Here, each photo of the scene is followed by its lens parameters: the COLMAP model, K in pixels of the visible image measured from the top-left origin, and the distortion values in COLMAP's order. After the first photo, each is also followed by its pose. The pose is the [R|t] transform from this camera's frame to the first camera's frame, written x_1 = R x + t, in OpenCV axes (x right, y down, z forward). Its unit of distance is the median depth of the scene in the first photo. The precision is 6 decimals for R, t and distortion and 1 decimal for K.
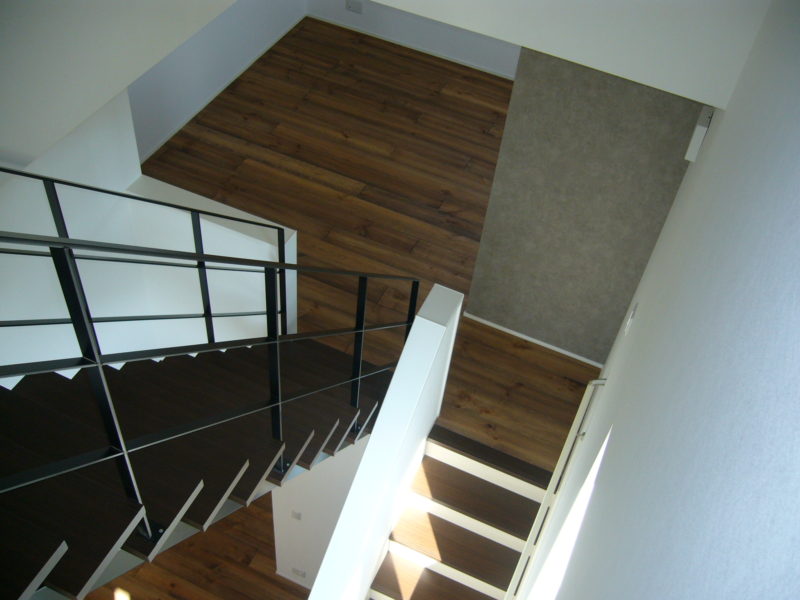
lens RADIAL K [[878.4, 0, 401.7], [0, 878.4, 299.2], [0, 0, 1]] dist [-0.001281, 0.000000]
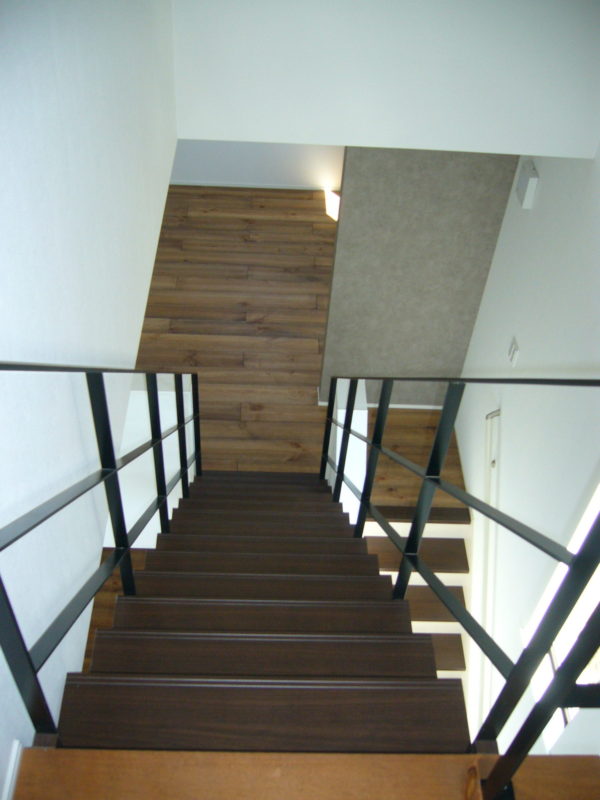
lens RADIAL K [[878.4, 0, 297.3], [0, 878.4, 401.6], [0, 0, 1]] dist [-0.001281, 0.000000]
pose [[0.915542, -0.317794, 0.246557, -0.195800], [0.317880, 0.947263, 0.040564, -0.033874], [-0.246446, 0.041238, 0.968279, -0.035569]]
